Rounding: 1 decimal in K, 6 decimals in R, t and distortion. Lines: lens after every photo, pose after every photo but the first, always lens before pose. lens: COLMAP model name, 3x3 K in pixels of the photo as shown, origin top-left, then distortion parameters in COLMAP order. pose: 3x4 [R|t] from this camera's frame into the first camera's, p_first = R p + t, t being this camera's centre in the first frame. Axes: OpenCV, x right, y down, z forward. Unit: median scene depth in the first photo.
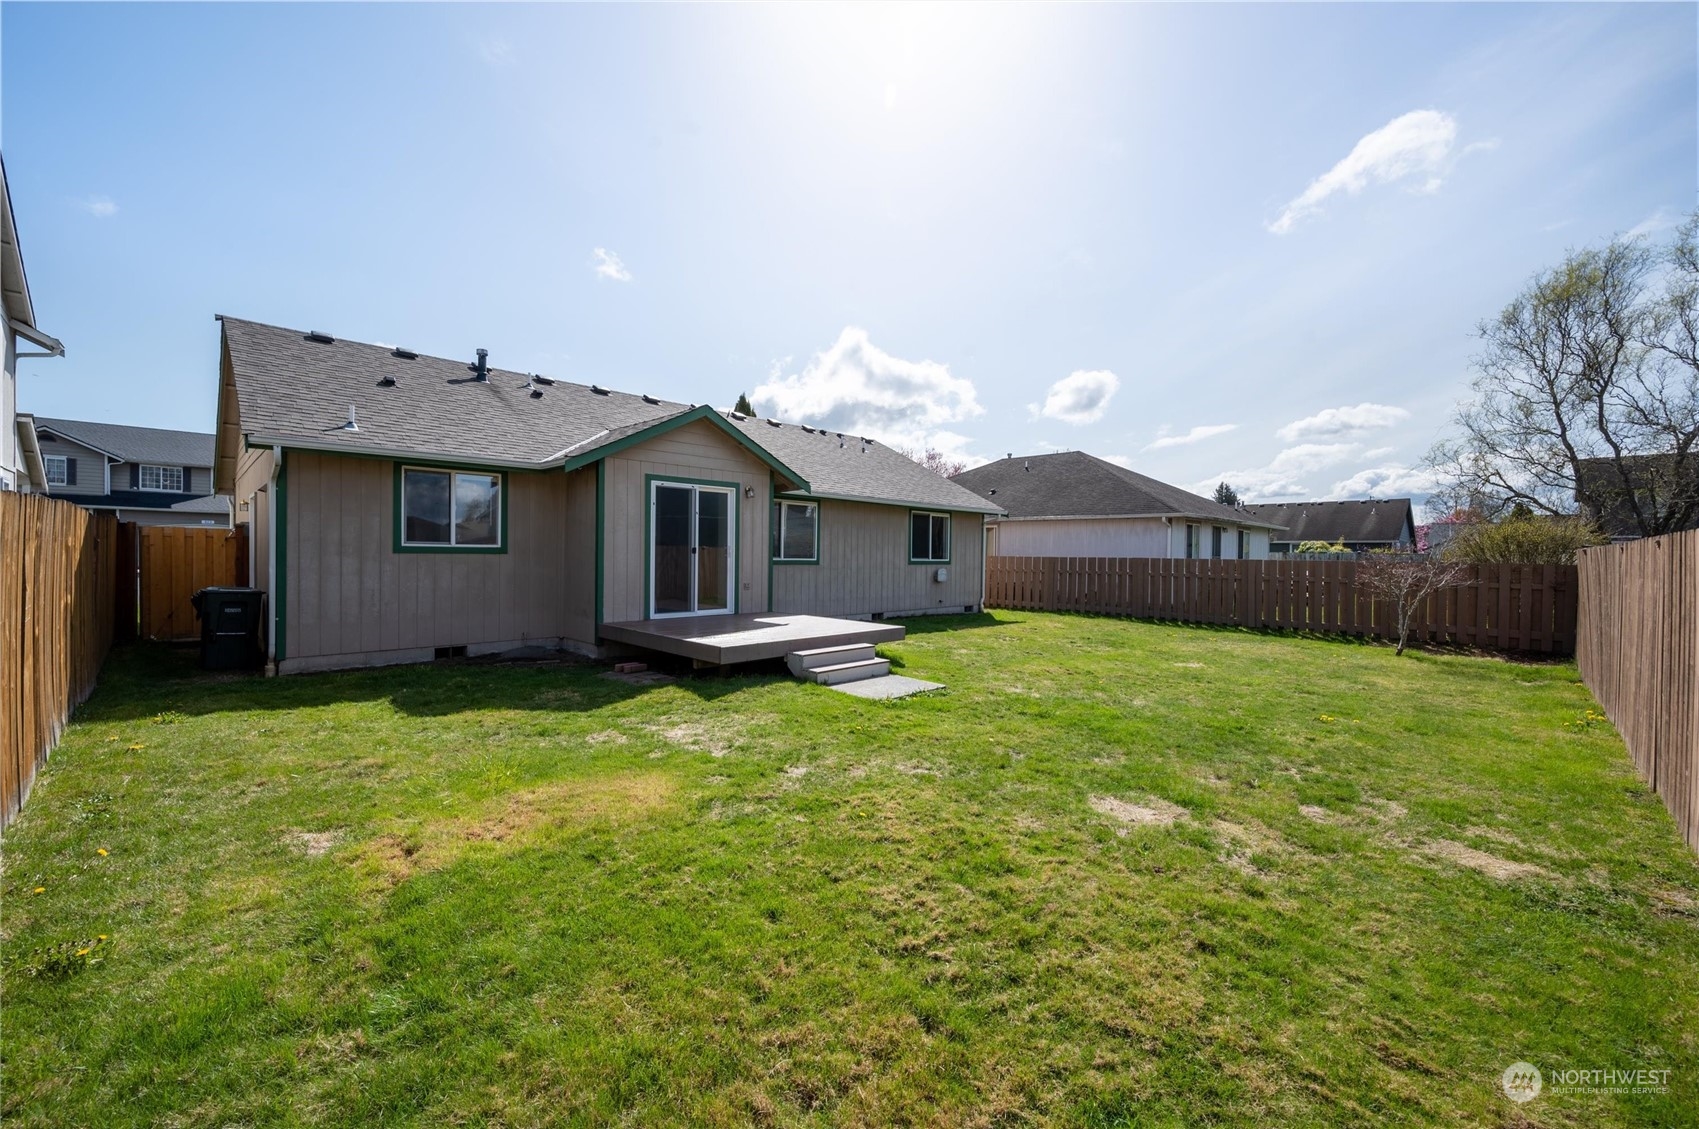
lens RADIAL K [[659.7, 0, 861.4], [0, 659.7, 559.8], [0, 0, 1]] dist [0.000338, 0.000024]
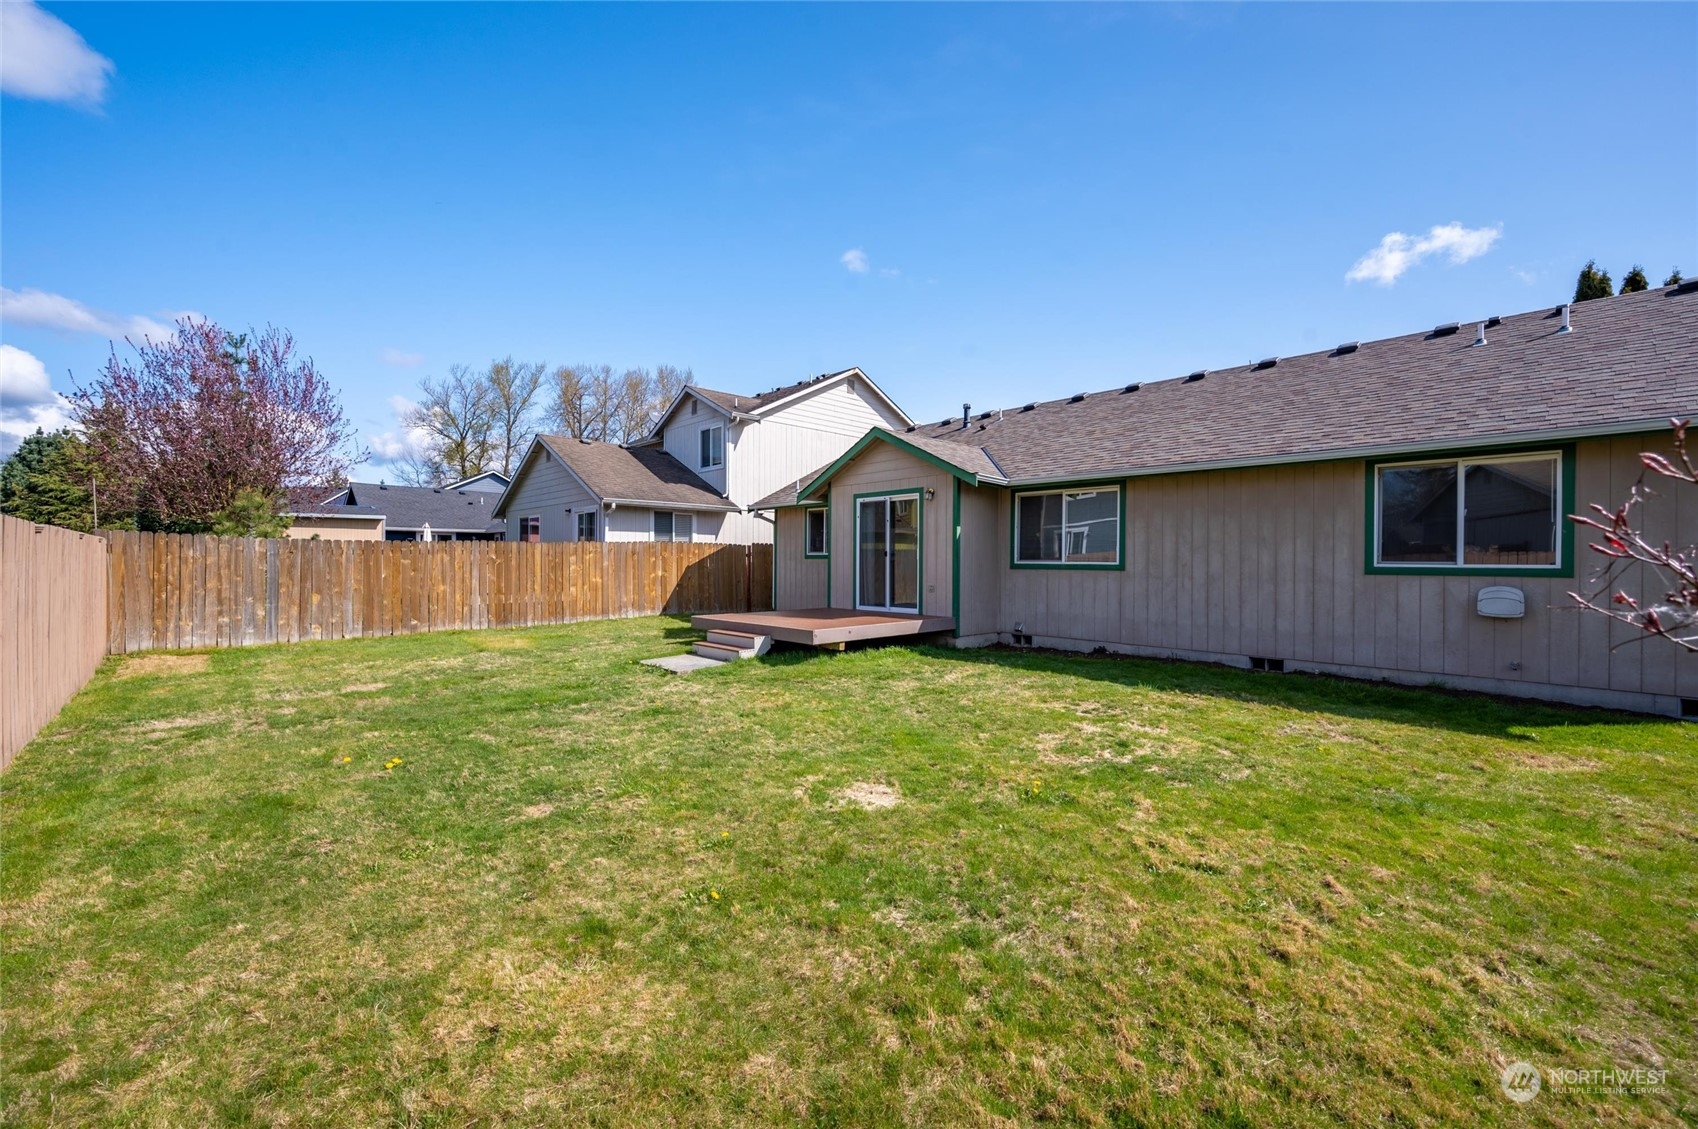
lens RADIAL K [[672.4, 0, 846.0], [0, 672.4, 556.2], [0, 0, 1]] dist [-0.000212, 0.000067]
pose [[-0.017965, -0.018392, -0.999669, 0.678280], [-0.013120, 0.999749, -0.018157, 0.009034], [0.999753, 0.012790, -0.018202, 0.711789]]
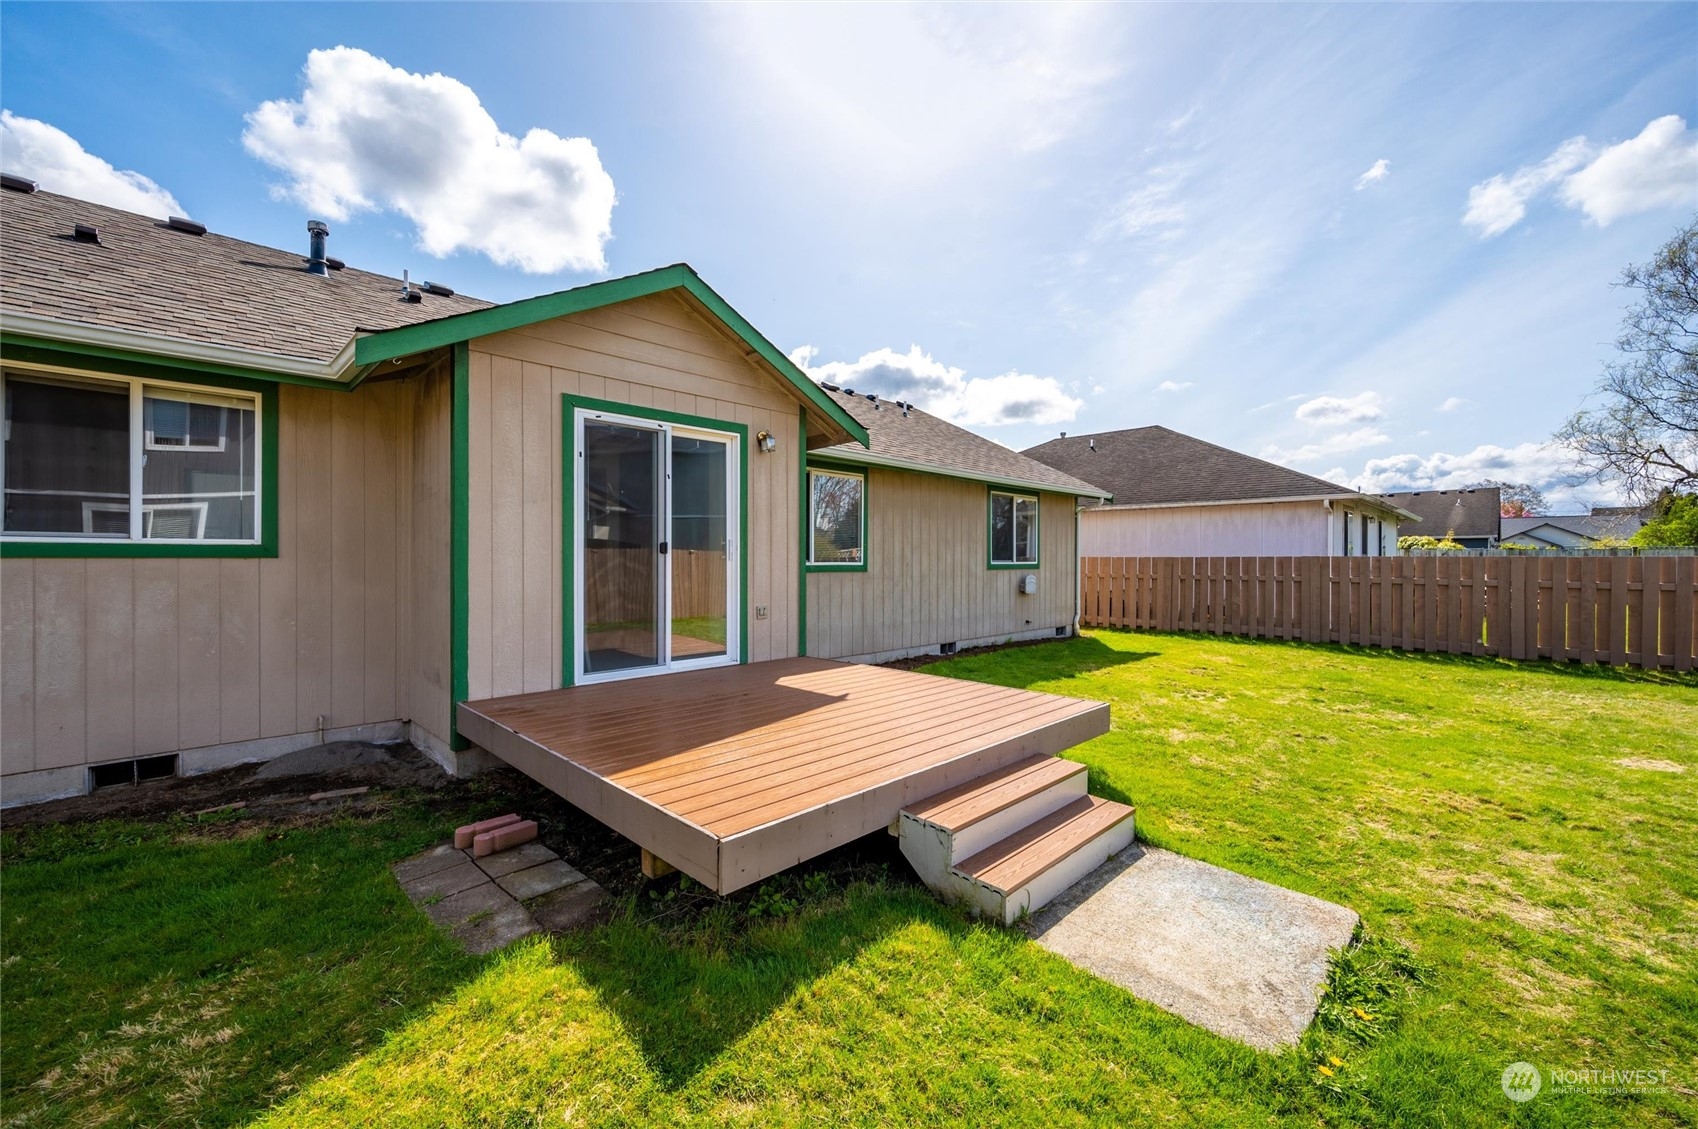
lens RADIAL K [[672.4, 0, 846.0], [0, 672.4, 556.2], [0, 0, 1]] dist [-0.000212, 0.000067]
pose [[0.999847, -0.011714, -0.012993, -0.076088], [0.011536, 0.999839, -0.013716, 0.001075], [0.013152, 0.013564, 0.999822, 0.350050]]
